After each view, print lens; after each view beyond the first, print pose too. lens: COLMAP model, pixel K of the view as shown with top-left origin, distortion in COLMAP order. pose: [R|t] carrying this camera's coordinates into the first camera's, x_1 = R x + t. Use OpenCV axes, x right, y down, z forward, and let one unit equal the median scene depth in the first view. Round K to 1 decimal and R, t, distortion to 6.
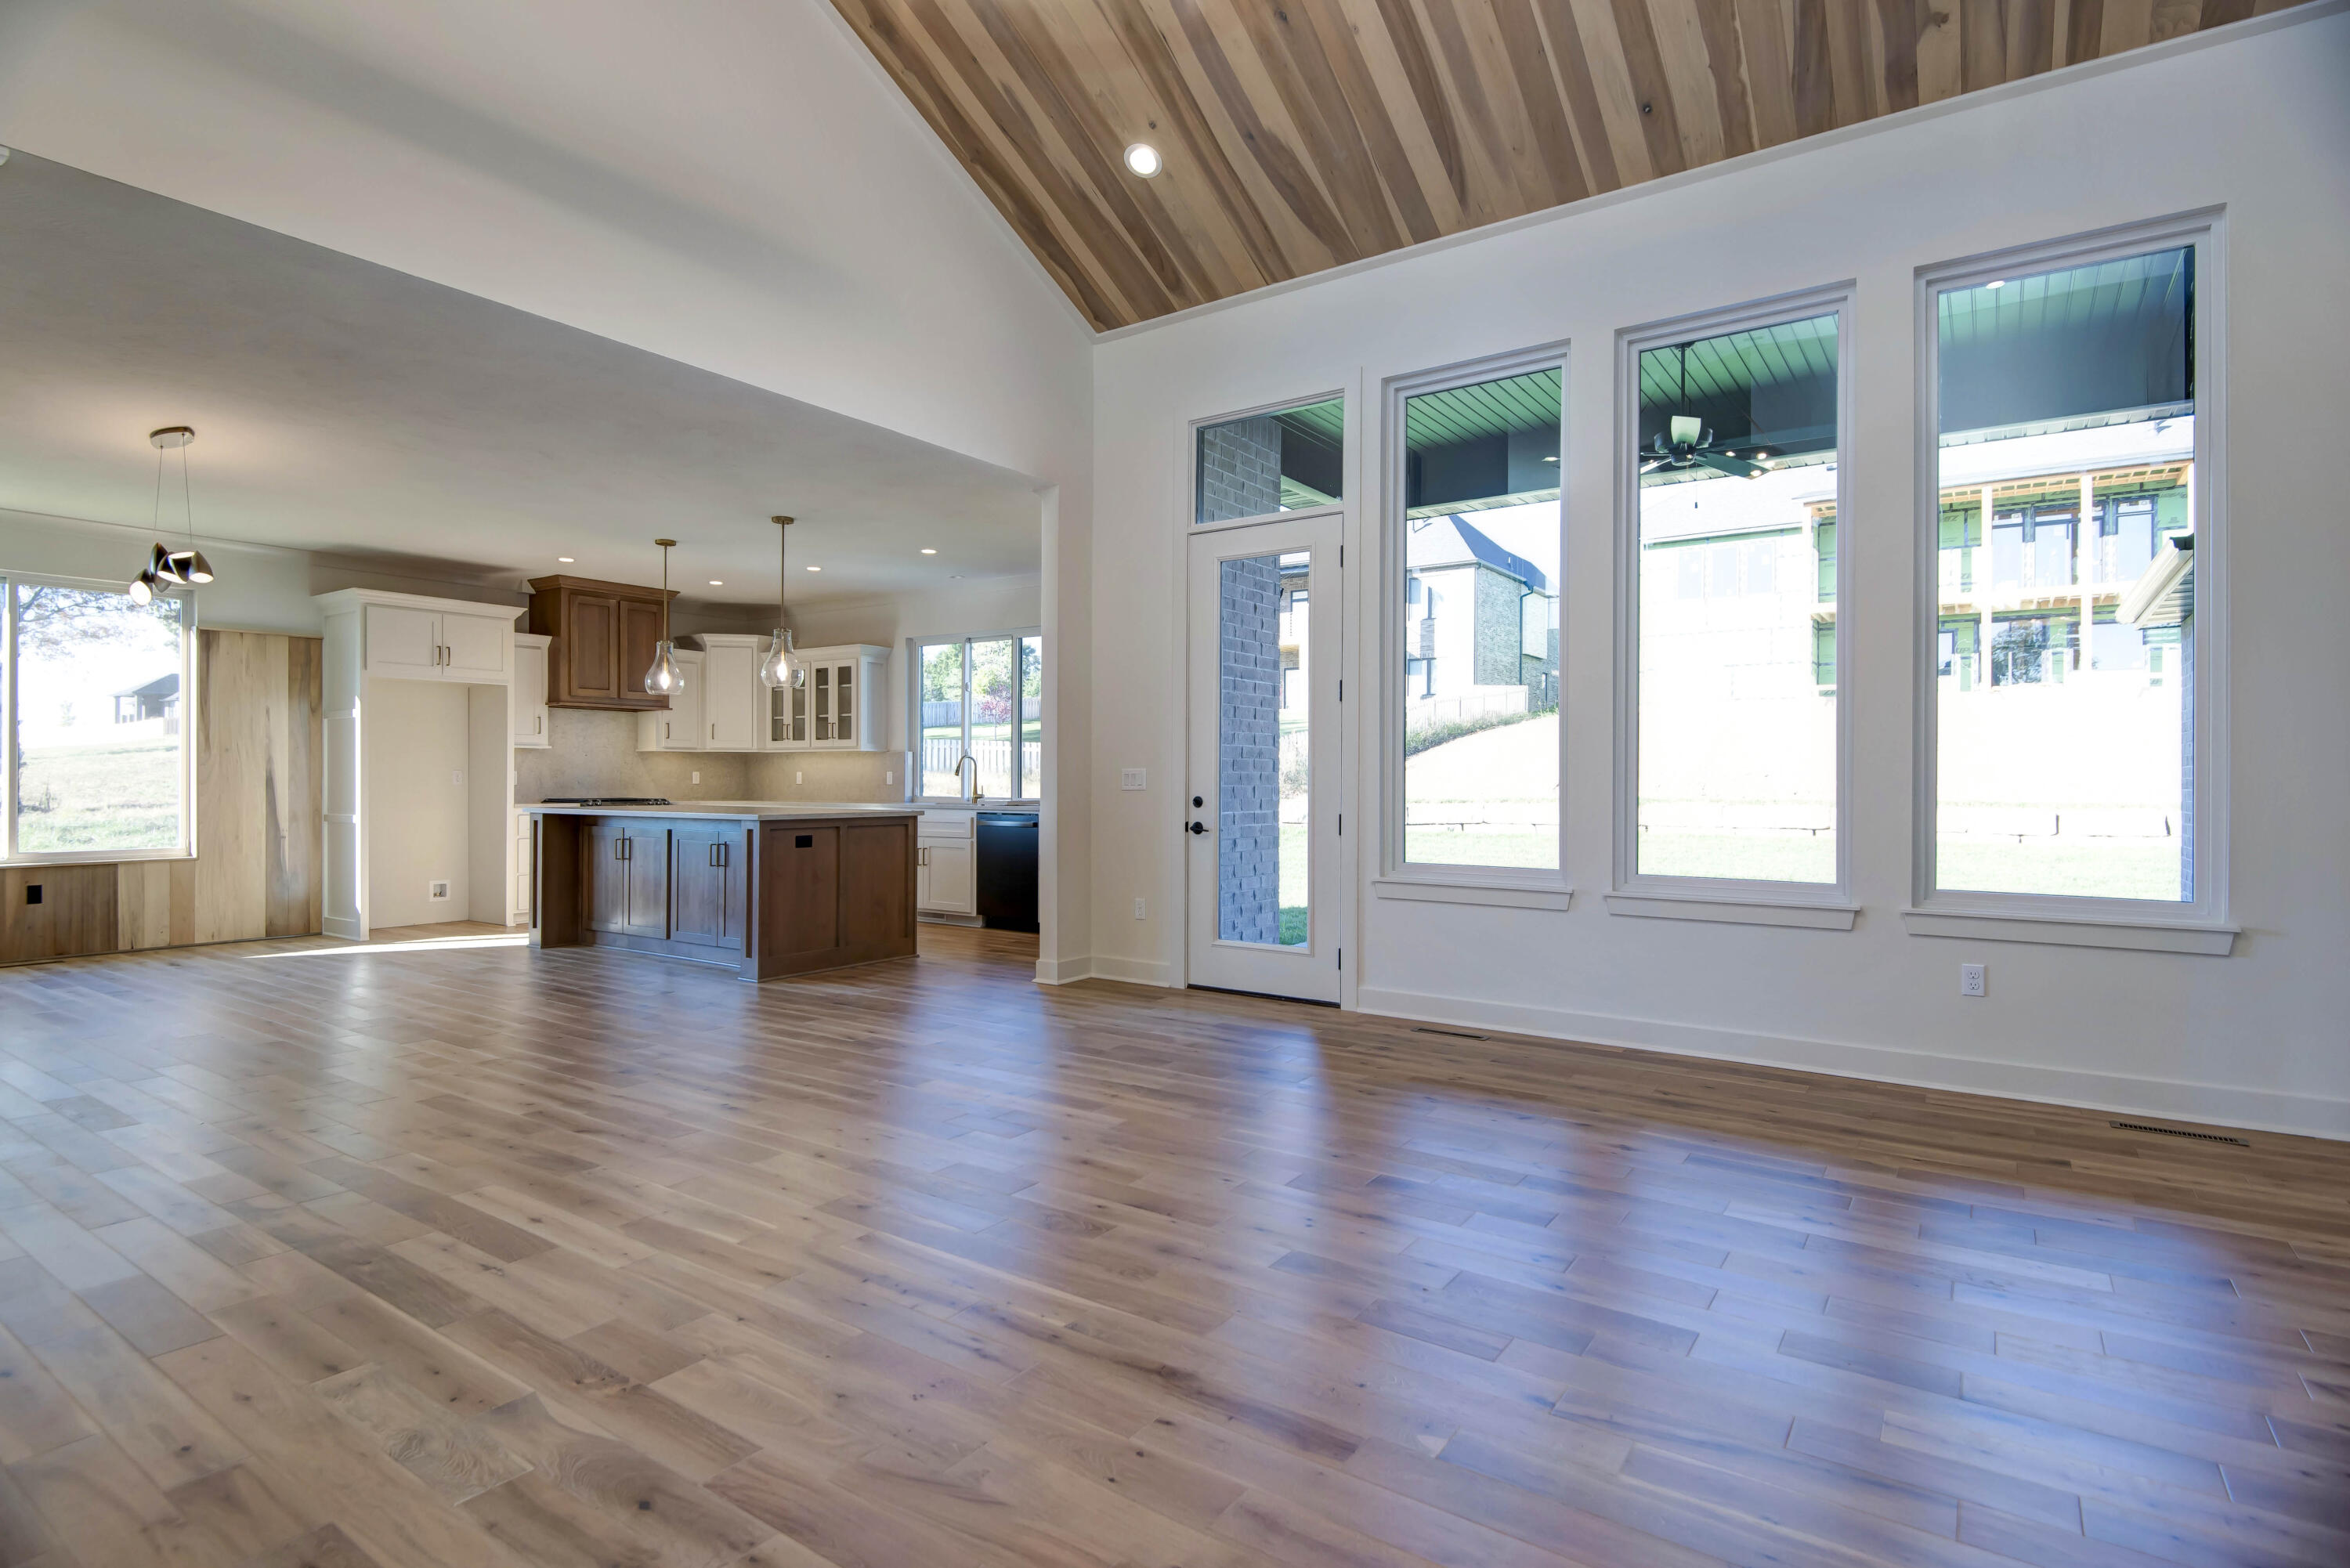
lens RADIAL K [[1161.2, 0, 1160.8], [0, 1161.2, 777.8], [0, 0, 1]] dist [0.019097, -0.016570]
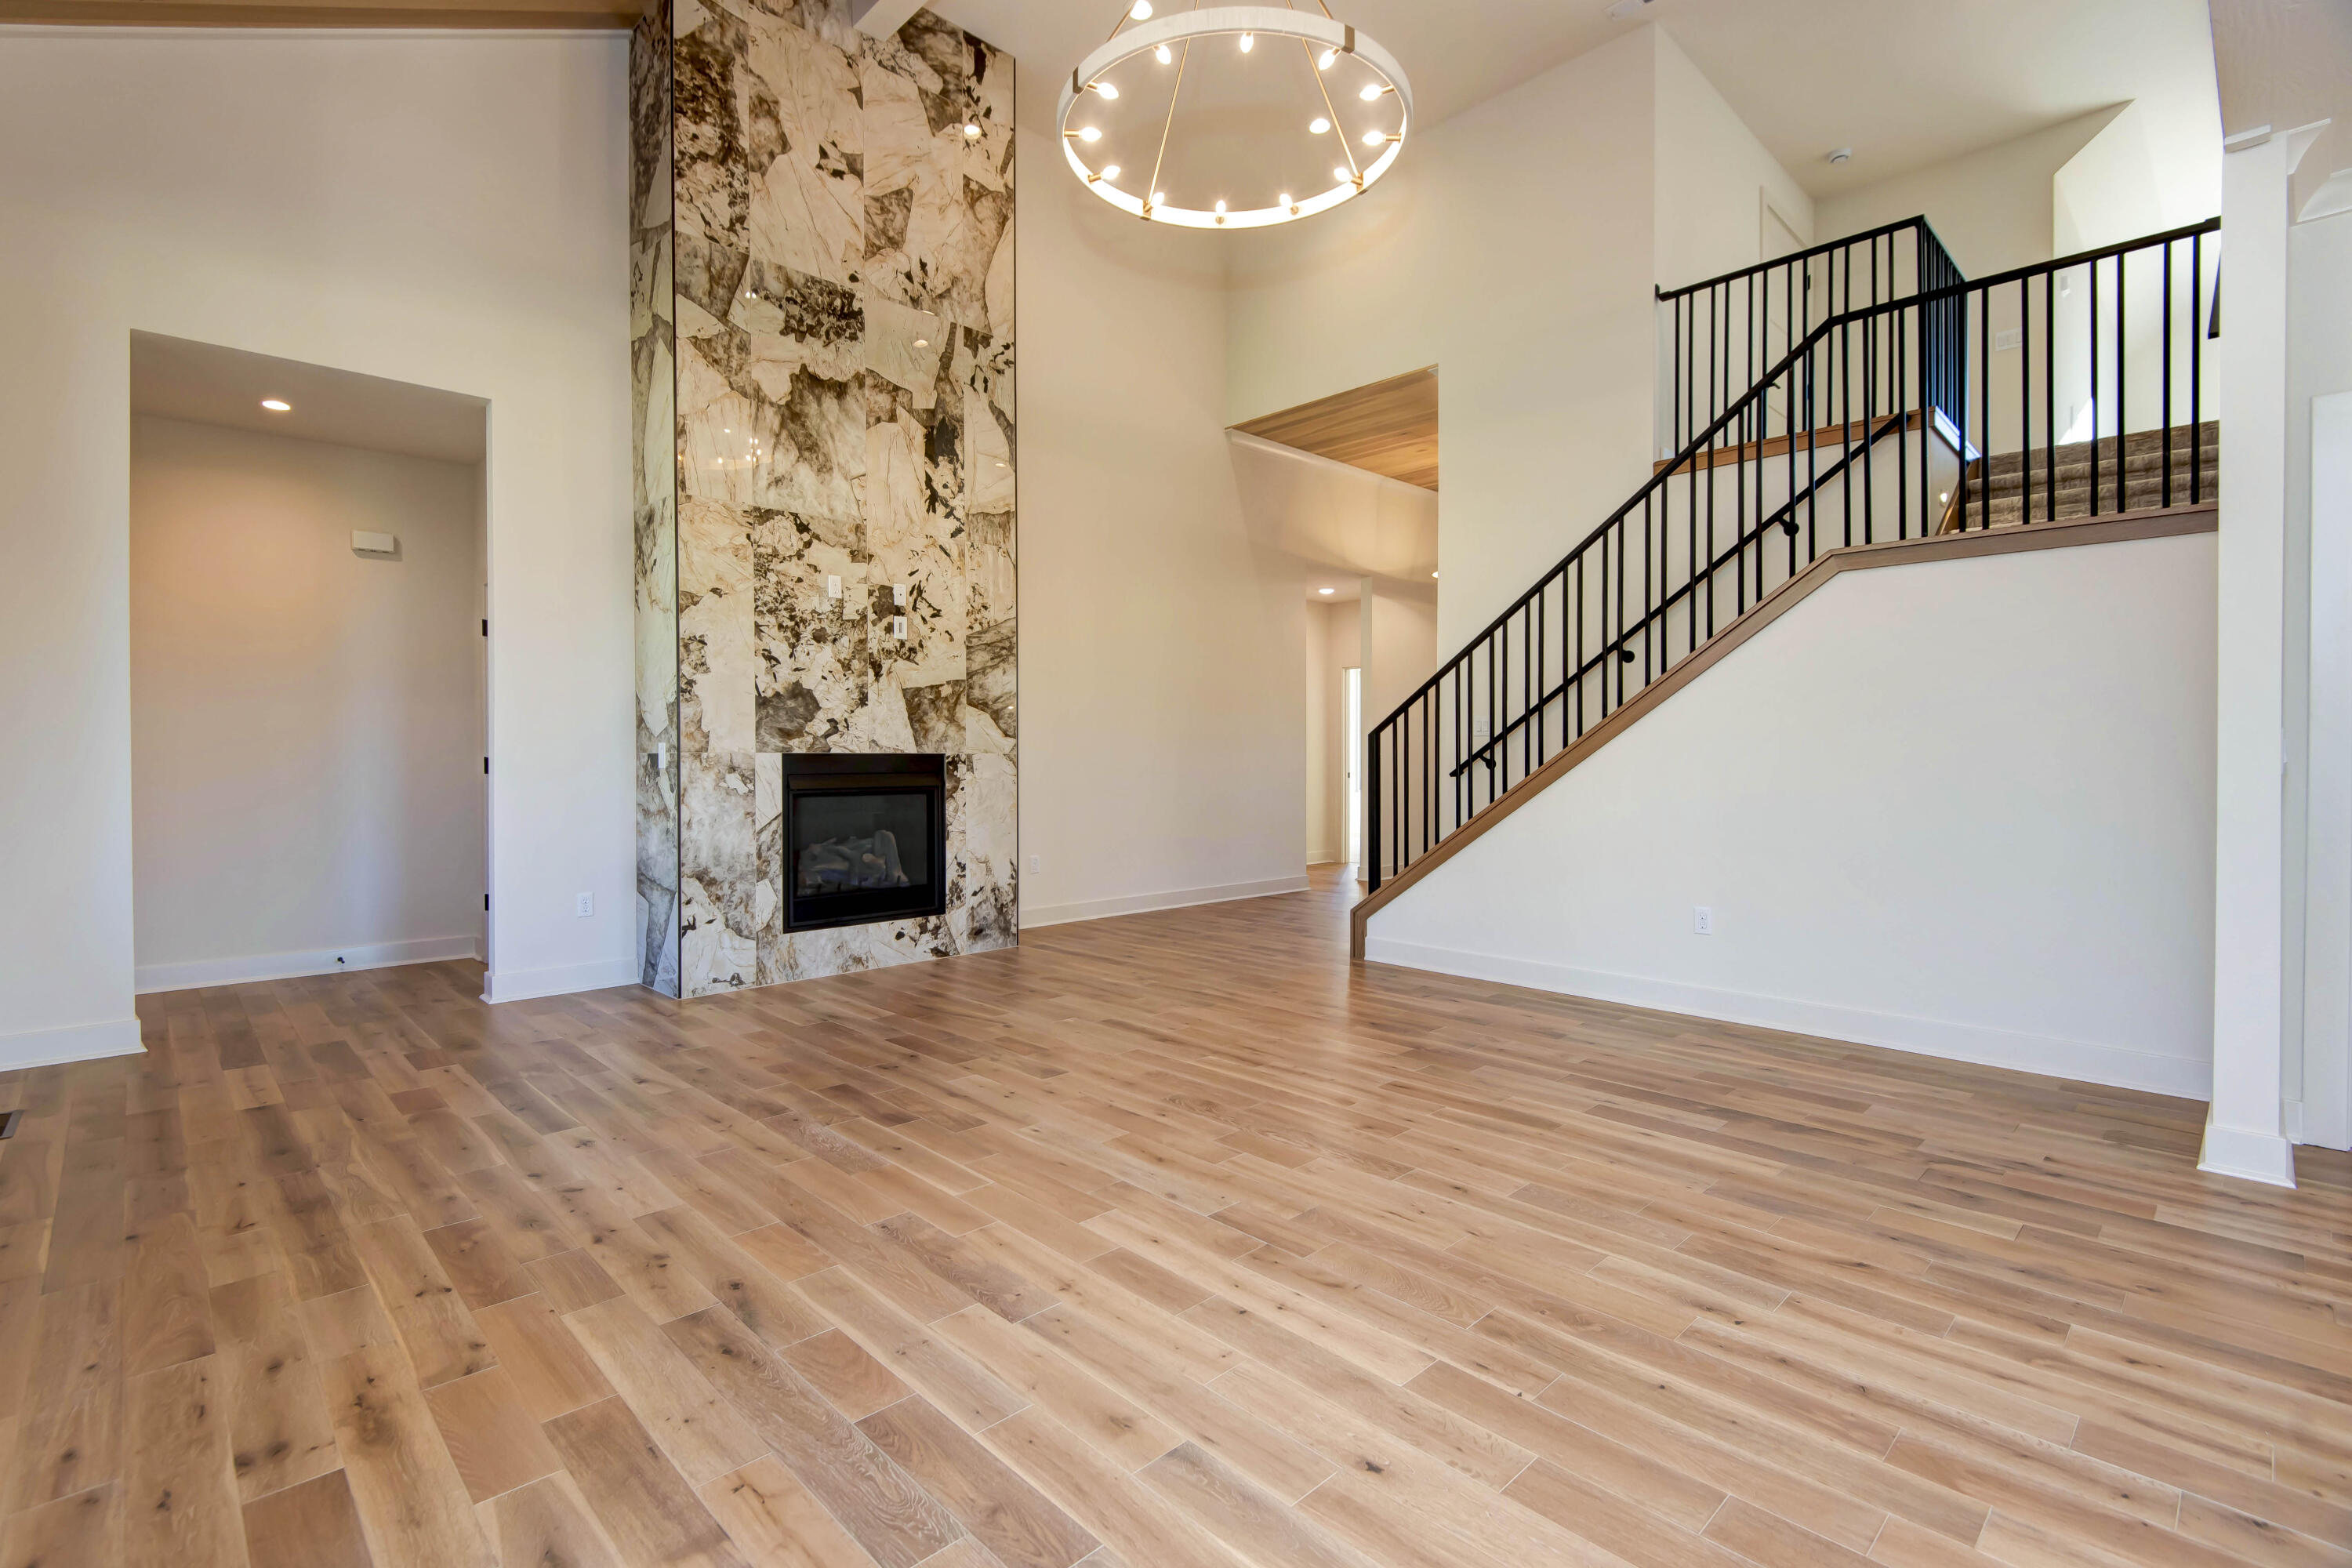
lens RADIAL K [[1074.6, 0, 1171.4], [0, 1074.6, 770.0], [0, 0, 1]] dist [0.032742, -0.017767]
pose [[-0.982692, -0.003817, 0.185208, -0.106773], [-0.001588, 0.999925, 0.012182, 0.002145], [-0.185240, 0.011677, -0.982624, 0.845356]]
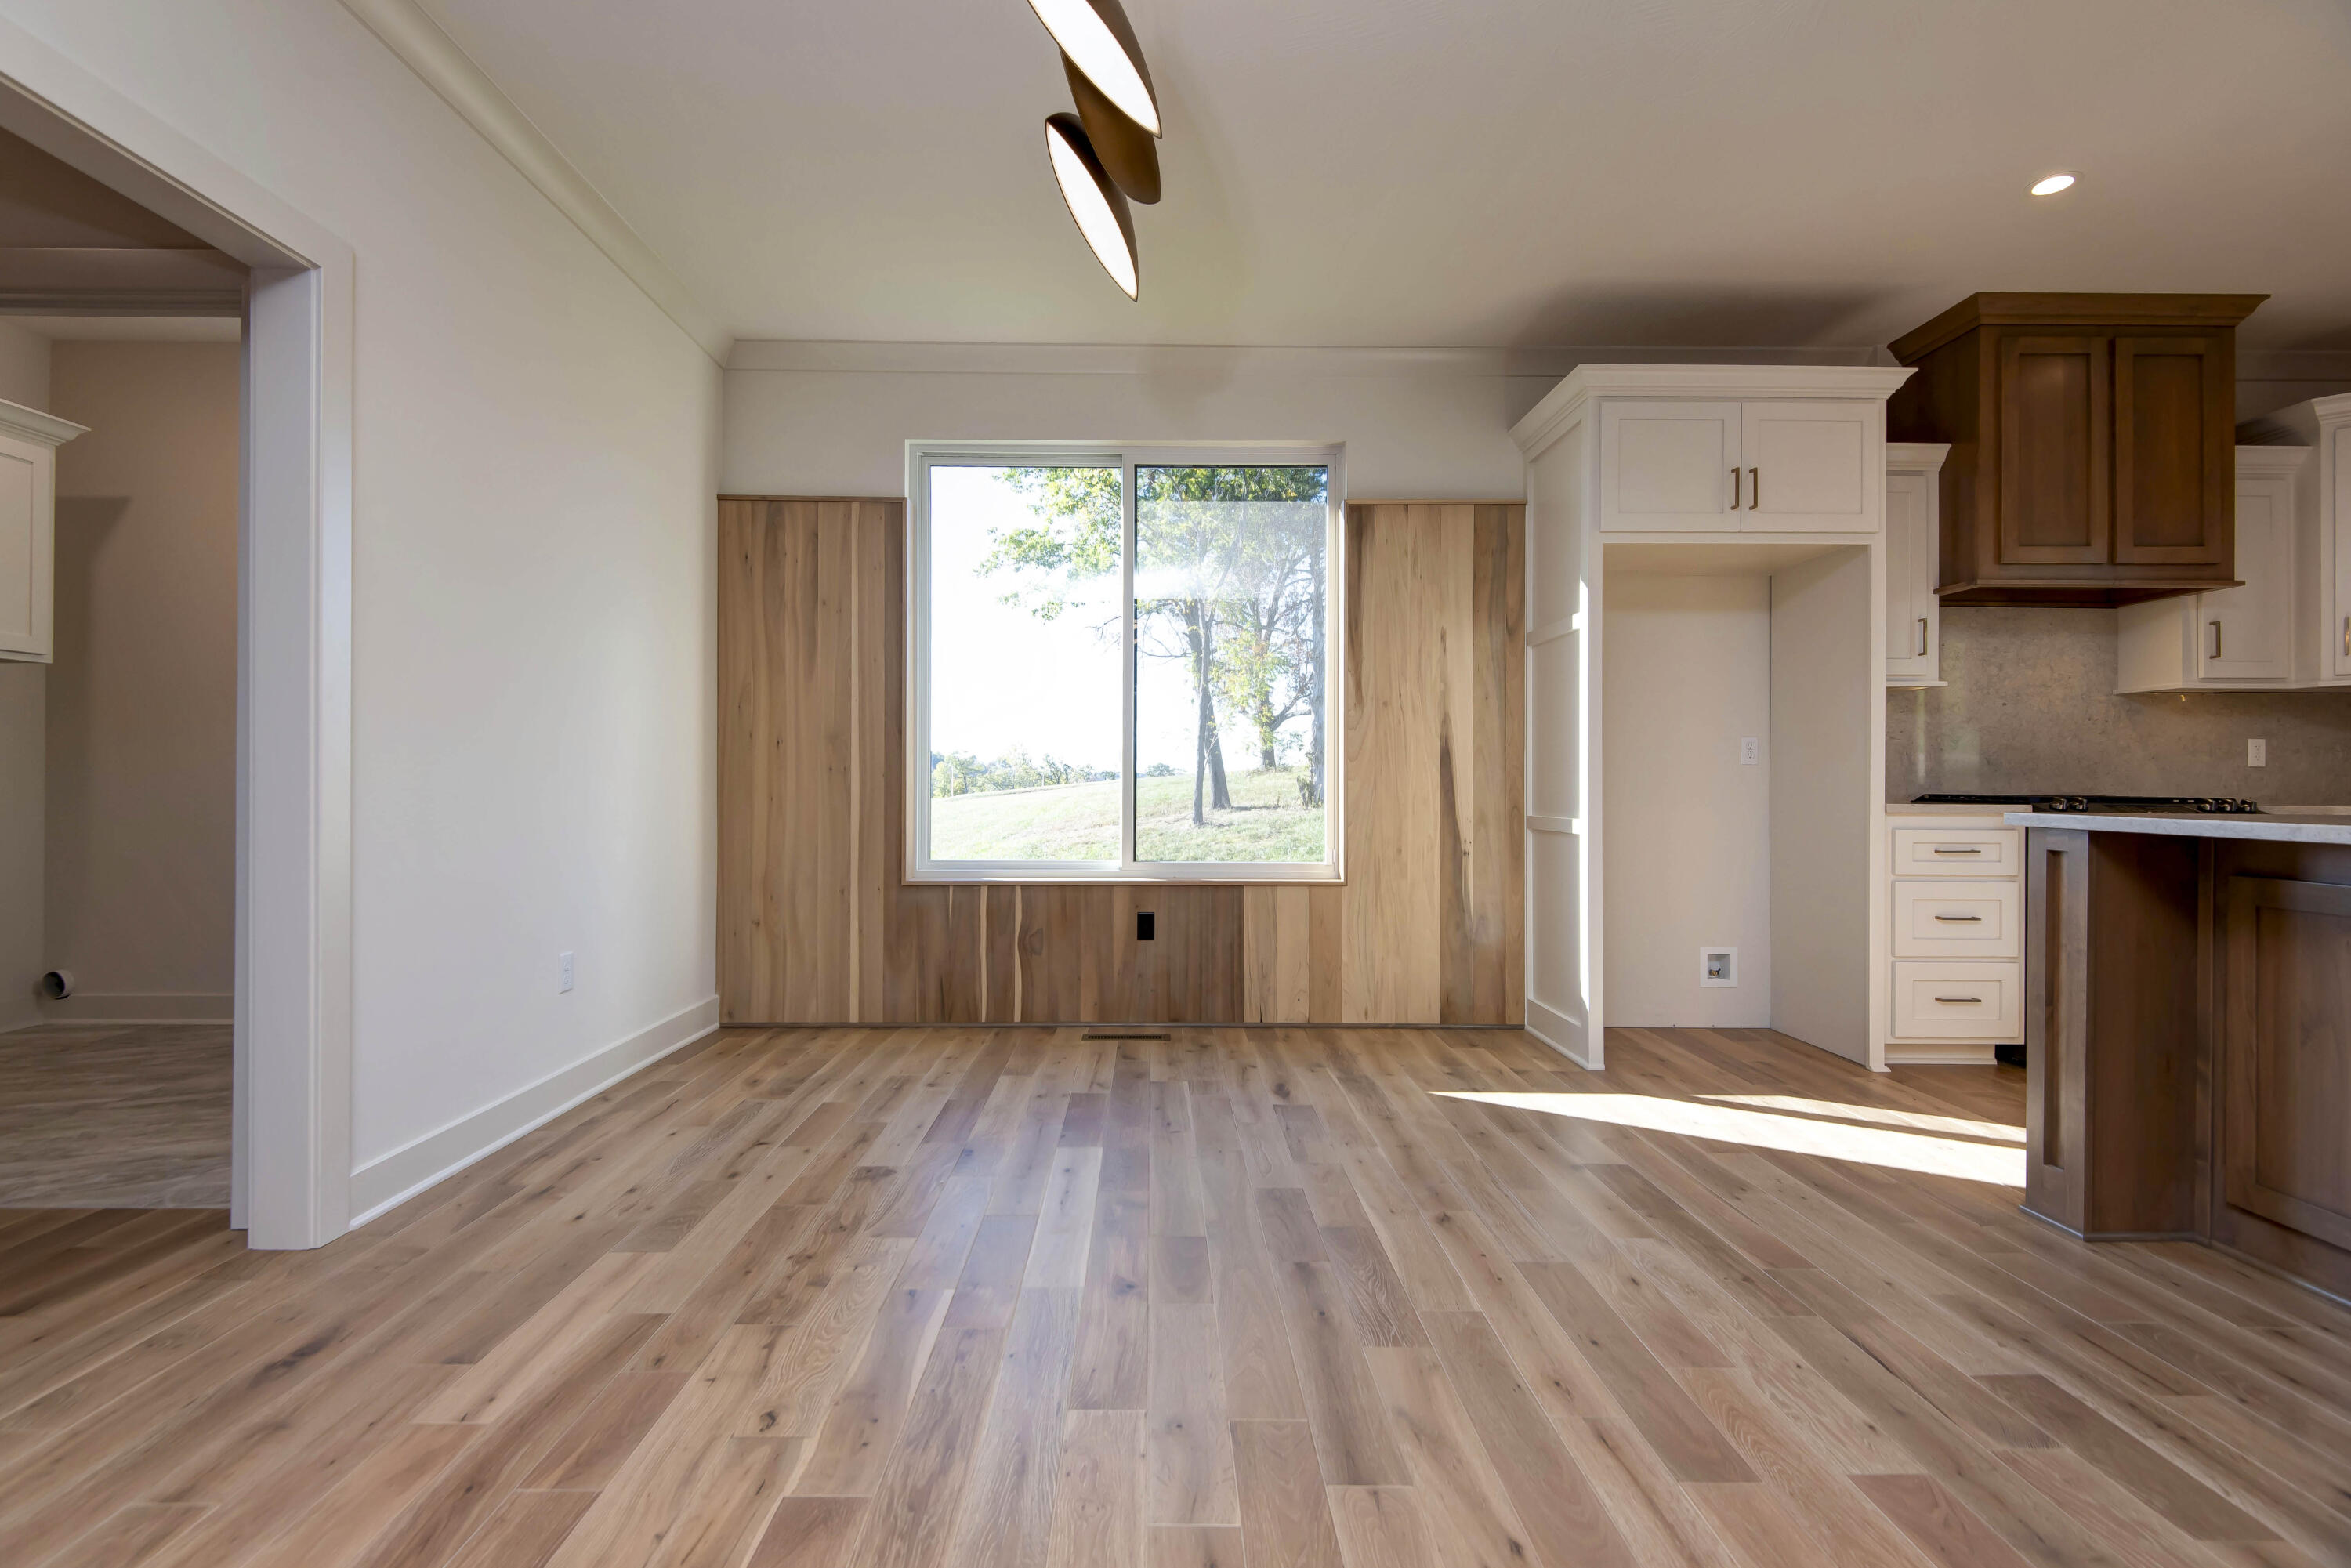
lens RADIAL K [[1074.1, 0, 1170.9], [0, 1074.1, 770.0], [0, 0, 1]] dist [0.032742, -0.017767]
pose [[0.591259, -0.007588, -0.806446, -0.460311], [-0.004237, 0.999913, -0.012515, 0.019222], [0.806470, 0.010816, 0.591175, 0.639977]]
